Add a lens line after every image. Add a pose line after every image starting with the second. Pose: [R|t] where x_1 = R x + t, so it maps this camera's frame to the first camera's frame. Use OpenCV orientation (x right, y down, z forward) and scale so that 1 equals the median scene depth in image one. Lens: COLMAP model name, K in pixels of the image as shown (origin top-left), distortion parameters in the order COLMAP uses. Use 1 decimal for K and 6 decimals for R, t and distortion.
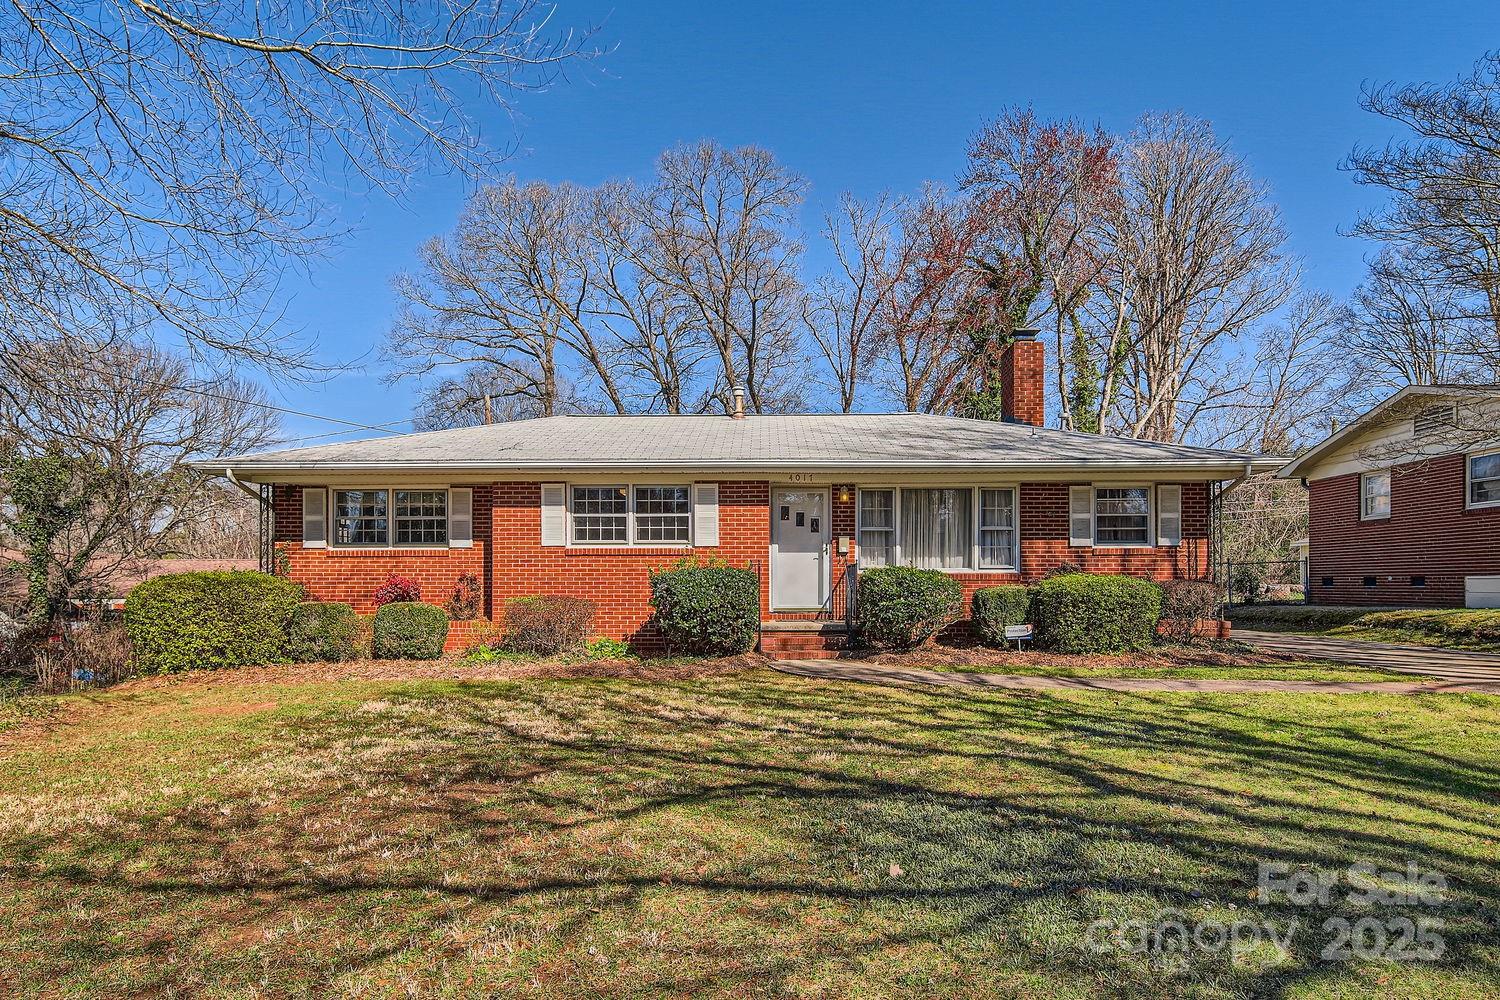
lens RADIAL K [[890.8, 0, 743.5], [0, 890.8, 583.8], [0, 0, 1]] dist [0.004671, -0.000026]
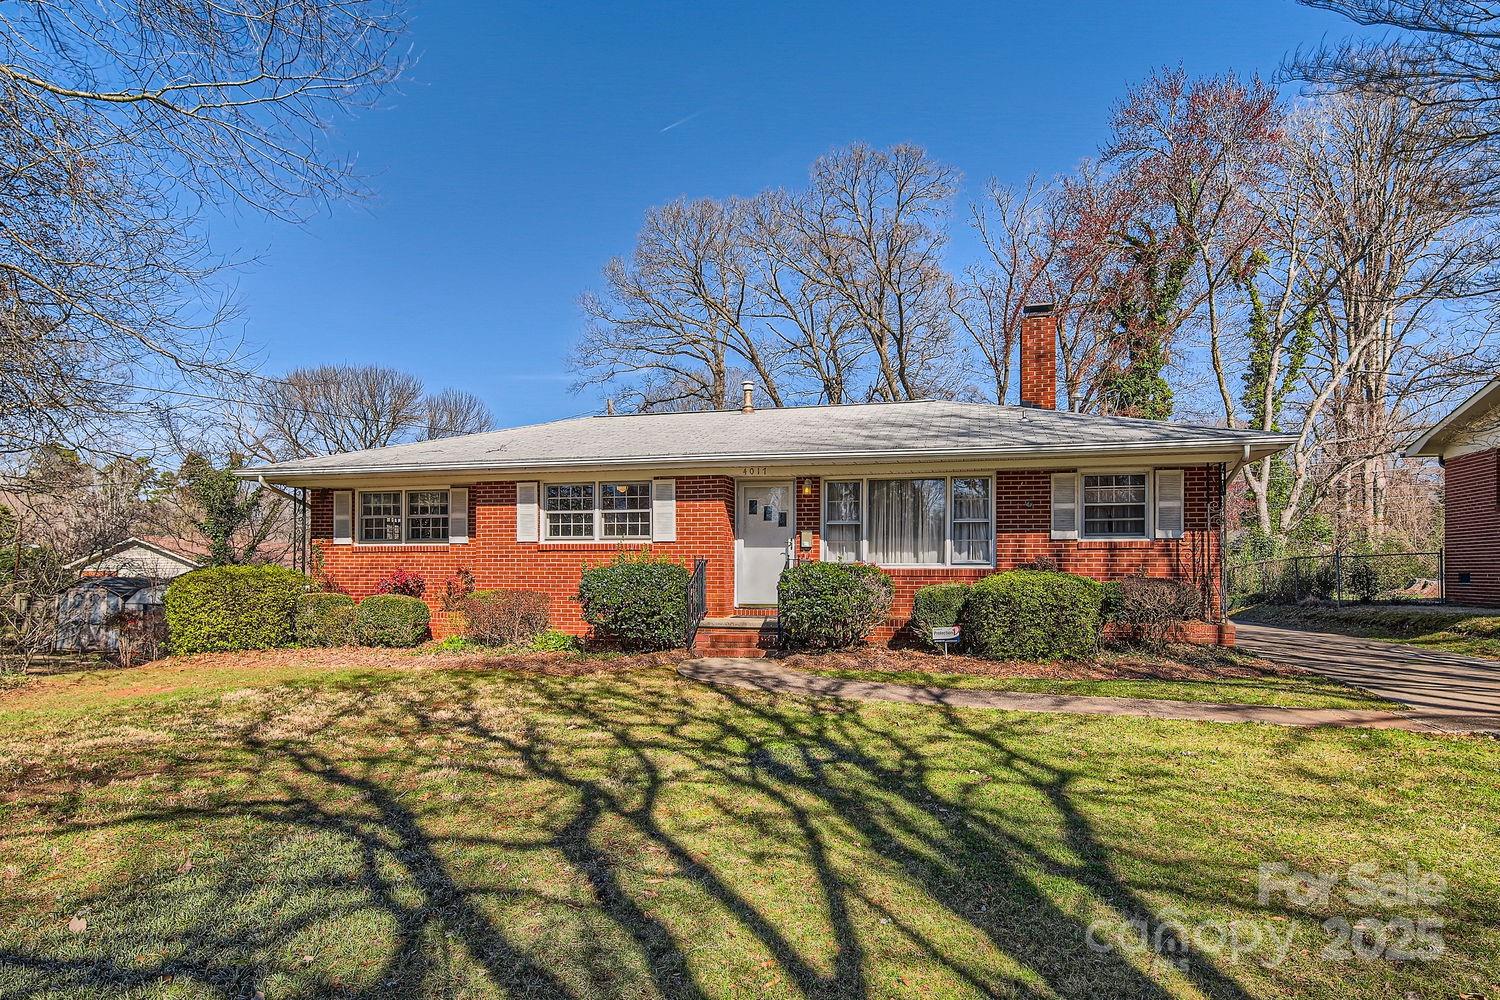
lens RADIAL K [[846.4, 0, 752.8], [0, 846.4, 567.5], [0, 0, 1]] dist [0.004393, 0.002415]
pose [[0.972664, 0.002862, -0.232199, 0.270950], [-0.003865, 0.999985, -0.003864, -0.009197], [0.232184, 0.004655, 0.972661, 0.088791]]
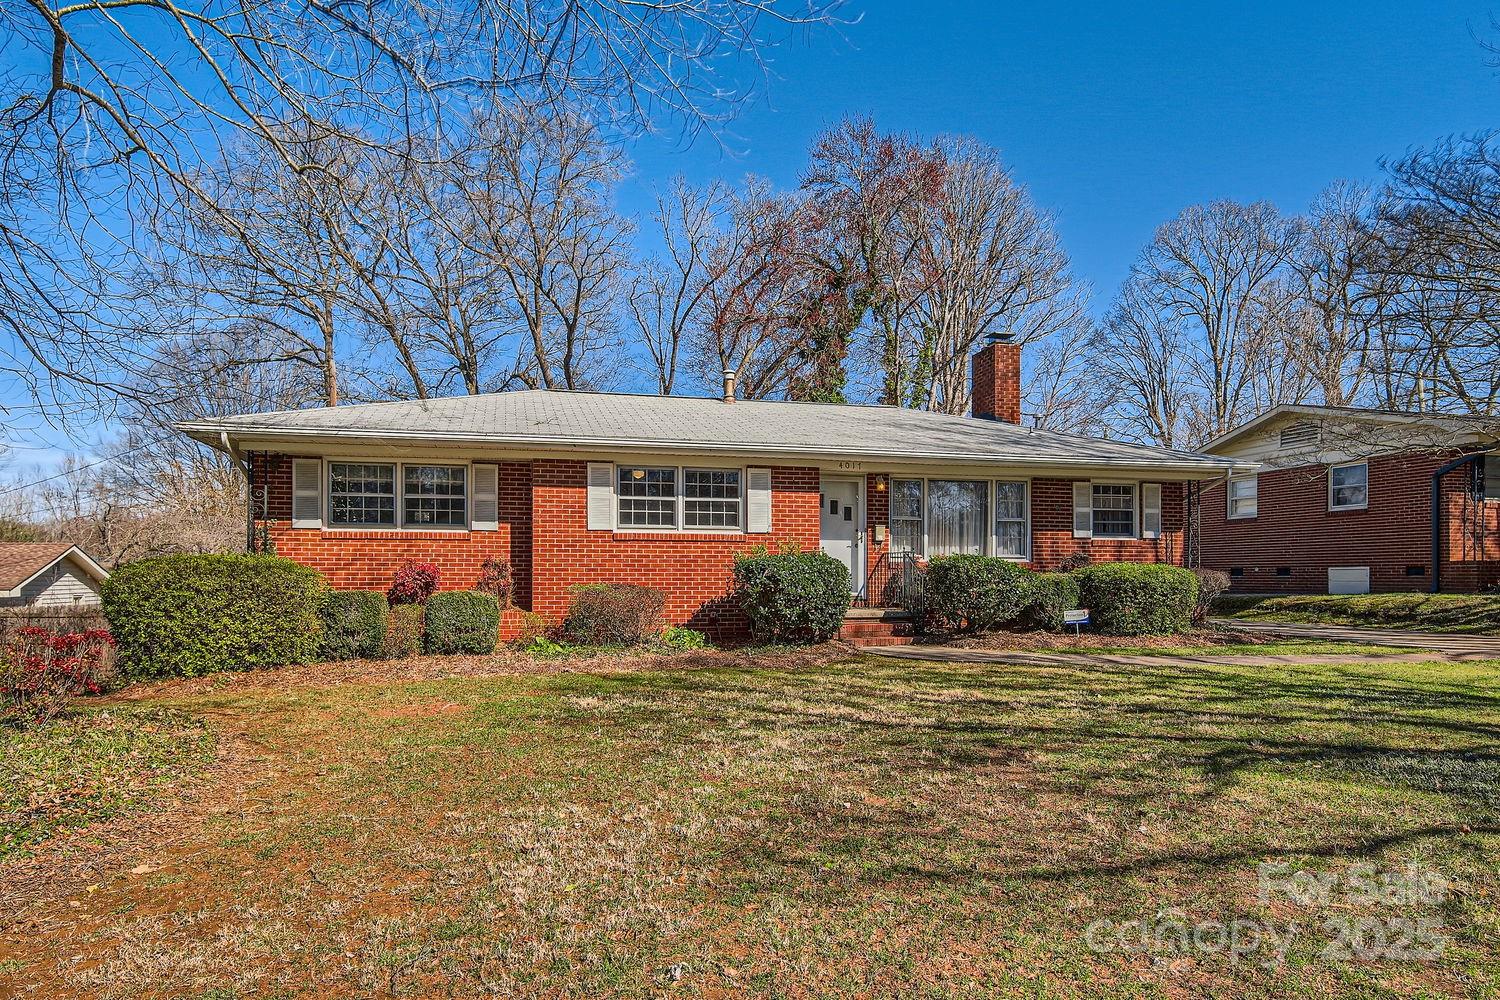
lens RADIAL K [[917.1, 0, 734.9], [0, 917.1, 574.2], [0, 0, 1]] dist [0.004613, 0.000718]
pose [[0.964035, 0.002316, 0.265766, -0.324842], [-0.001575, 0.999994, -0.003002, 0.006248], [-0.265772, 0.002476, 0.964033, 0.037983]]
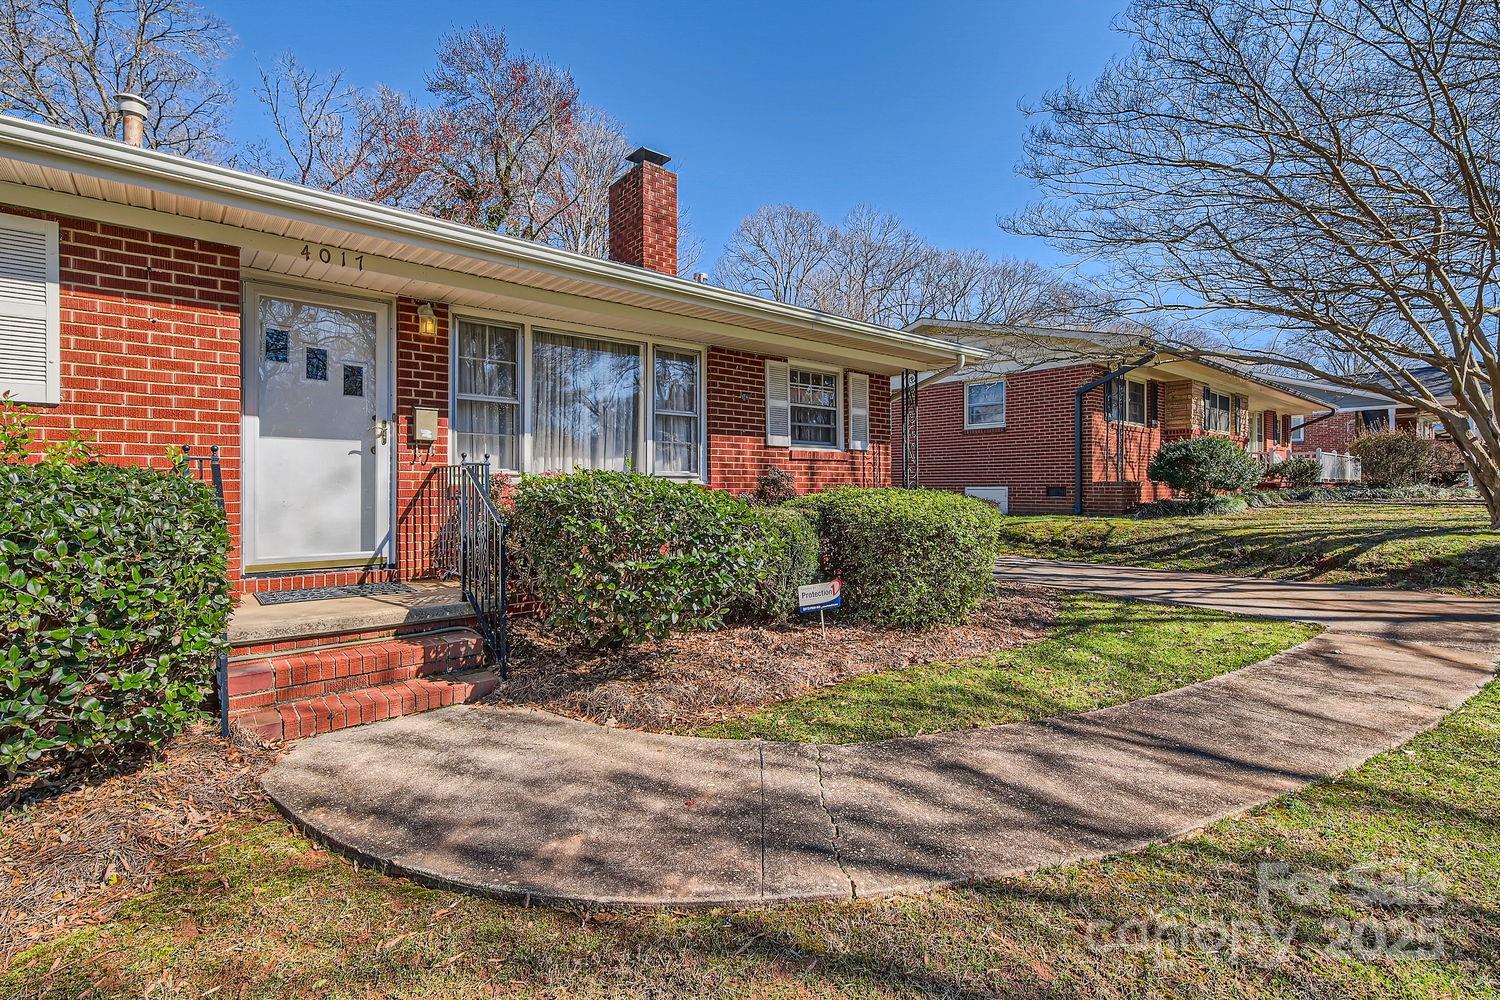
lens RADIAL K [[688.7, 0, 735.1], [0, 688.7, 486.3], [0, 0, 1]] dist [0.000265, 0.000303]
pose [[0.755243, 0.000355, 0.655445, -0.005371], [-0.000748, 1.000000, 0.000320, -0.010827], [-0.655445, -0.000732, 0.755243, 0.610322]]
